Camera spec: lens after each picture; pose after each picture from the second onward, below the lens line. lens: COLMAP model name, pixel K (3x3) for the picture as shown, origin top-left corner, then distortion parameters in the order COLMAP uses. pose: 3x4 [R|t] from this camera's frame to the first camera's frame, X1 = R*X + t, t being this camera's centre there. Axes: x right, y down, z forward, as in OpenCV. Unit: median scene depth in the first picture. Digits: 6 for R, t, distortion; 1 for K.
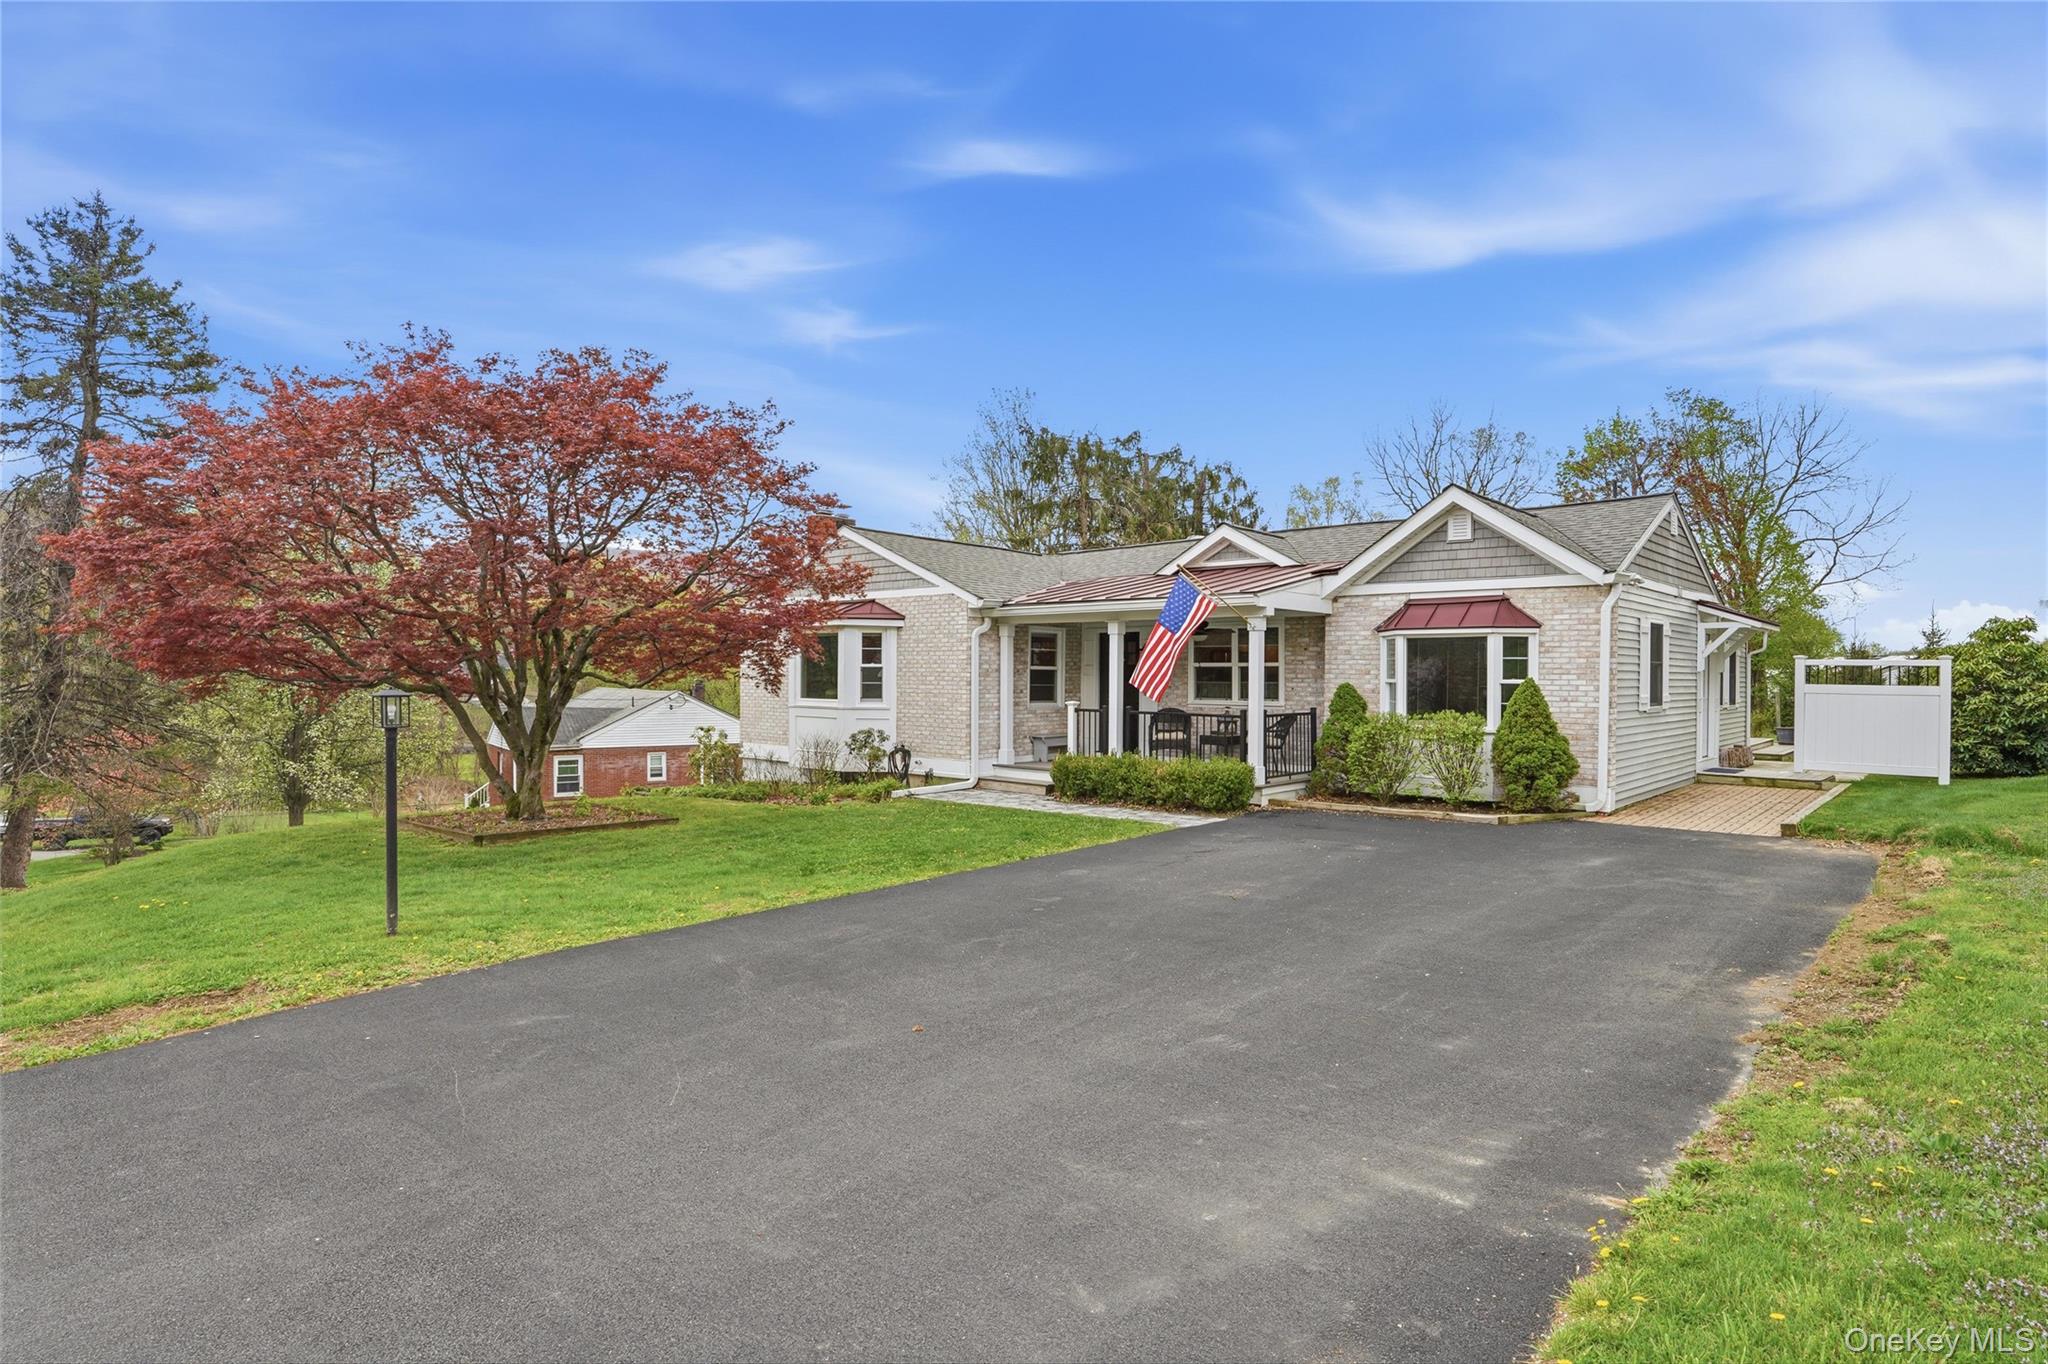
lens RADIAL K [[1156.1, 0, 1008.0], [0, 1156.1, 677.5], [0, 0, 1]] dist [-0.040455, 0.014037]
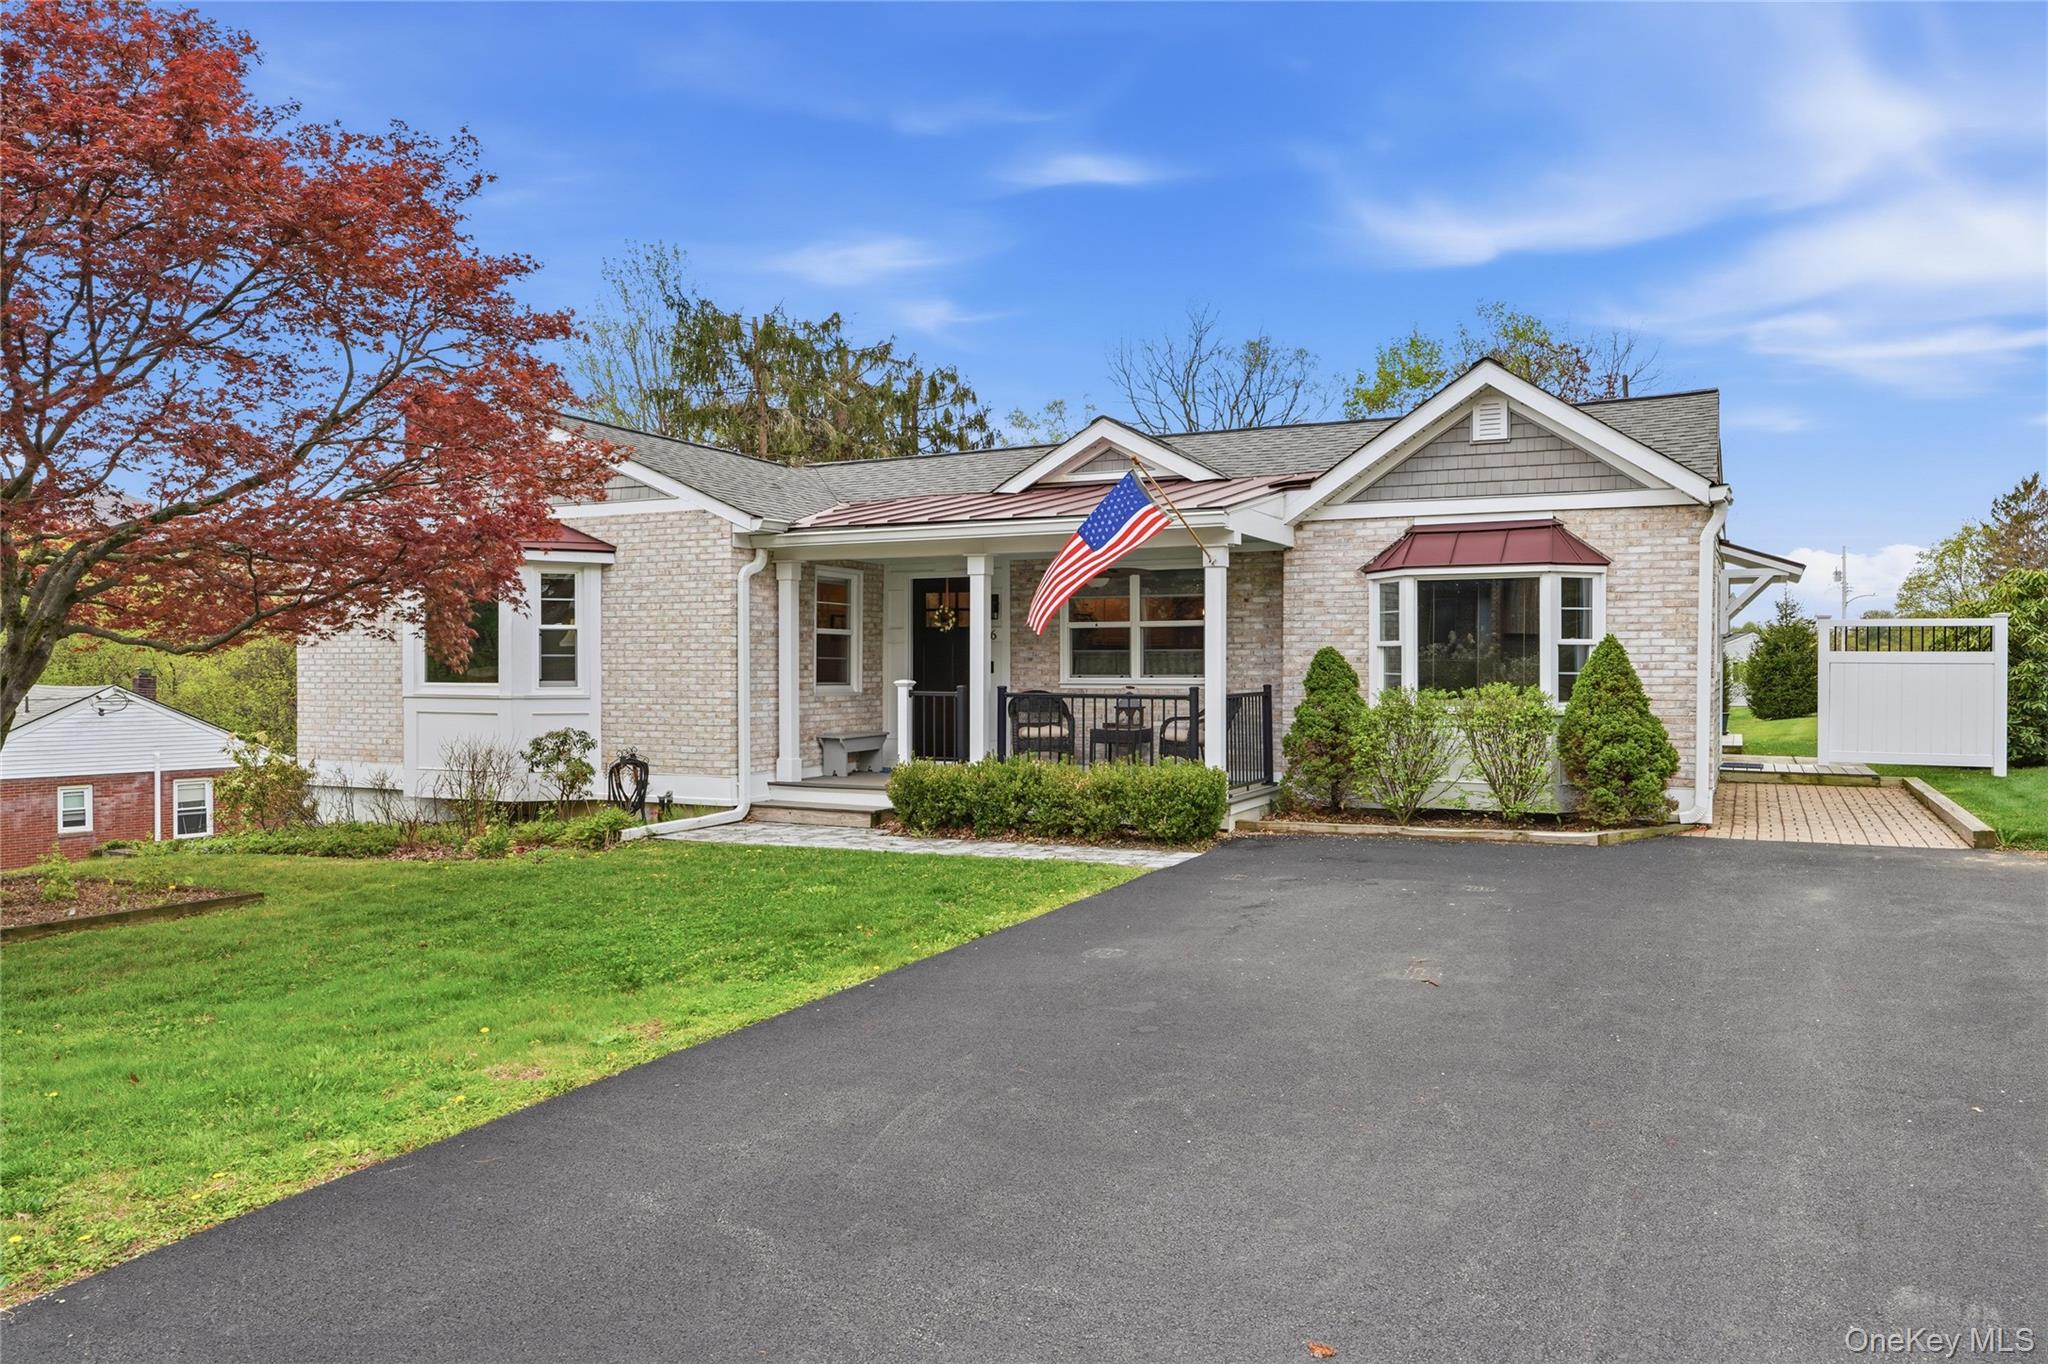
lens RADIAL K [[1532.5, 0, 1036.6], [0, 1532.5, 680.9], [0, 0, 1]] dist [0.005594, 0.008447]
pose [[0.956674, -0.008728, 0.291032, -0.135381], [0.006878, 0.999949, 0.007381, 0.016798], [-0.291081, -0.005059, 0.956685, 0.181785]]
